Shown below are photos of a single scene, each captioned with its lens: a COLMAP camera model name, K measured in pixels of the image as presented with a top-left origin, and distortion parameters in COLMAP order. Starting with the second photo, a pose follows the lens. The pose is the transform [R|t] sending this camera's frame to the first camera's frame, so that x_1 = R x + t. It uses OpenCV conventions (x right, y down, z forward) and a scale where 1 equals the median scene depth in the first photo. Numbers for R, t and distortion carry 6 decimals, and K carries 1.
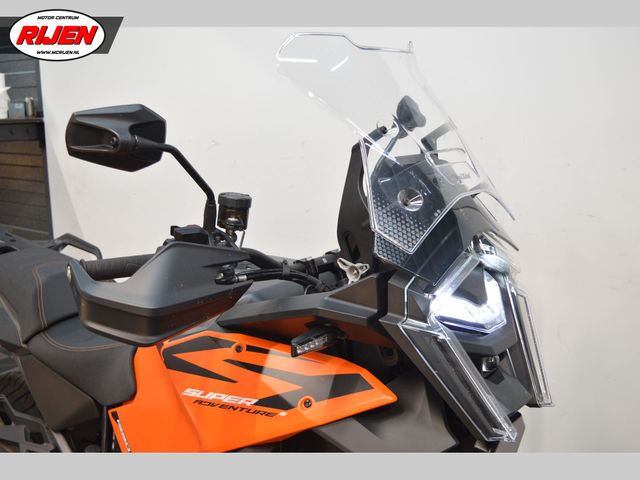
lens RADIAL K [[715.6, 0, 320.2], [0, 715.6, 238.8], [0, 0, 1]] dist [-0.001391, 0.000000]
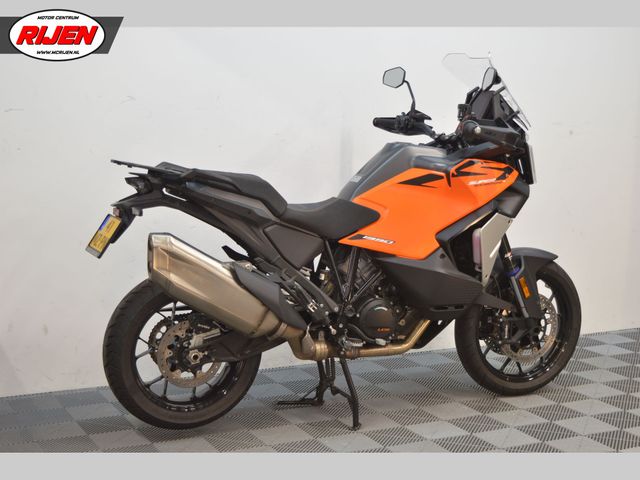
lens RADIAL K [[1097.3, 0, 315.1], [0, 1097.3, 240.3], [0, 0, 1]] dist [0.005030, 0.000000]
pose [[0.443375, -0.100391, 0.890697, -4.278366], [0.149778, 0.988034, 0.036804, 0.212292], [-0.883734, 0.117089, 0.453106, -0.244204]]
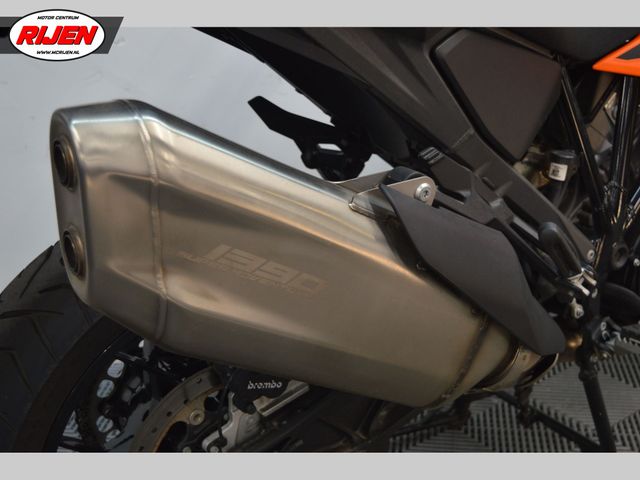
lens RADIAL K [[894.8, 0, 319.9], [0, 894.8, 239.2], [0, 0, 1]] dist [-0.033039, 0.000000]
pose [[0.257386, -0.346184, 0.902169, -1.738237], [0.198896, 0.932613, 0.301122, 0.167190], [-0.945618, 0.101933, 0.308896, 1.593541]]
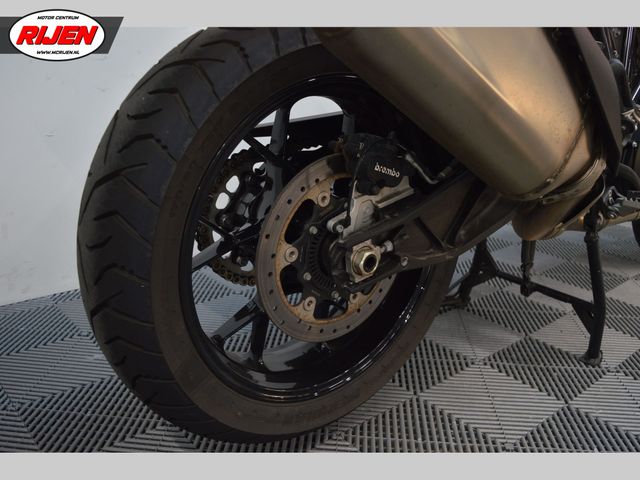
lens RADIAL K [[591.3, 0, 321.2], [0, 591.3, 241.7], [0, 0, 1]] dist [-0.082957, 0.000000]
pose [[0.192601, -0.276779, 0.941434, -1.636727], [0.143571, 0.957021, 0.251989, 0.498364], [-0.970717, 0.086629, 0.224061, 1.902838]]
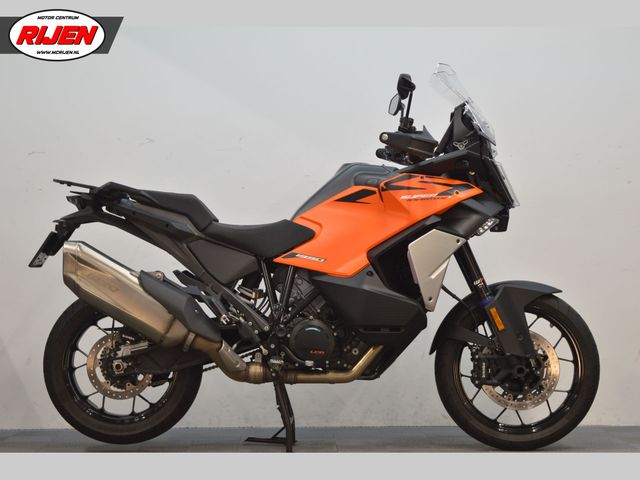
lens RADIAL K [[1550.1, 0, 320.9], [0, 1550.1, 239.3], [0, 0, 1]] dist [-0.068350, 0.000000]
pose [[0.781414, 0.021379, 0.623646, -3.995864], [0.112458, 0.978225, -0.174440, 1.352202], [-0.613795, 0.206444, 0.761995, -3.007408]]
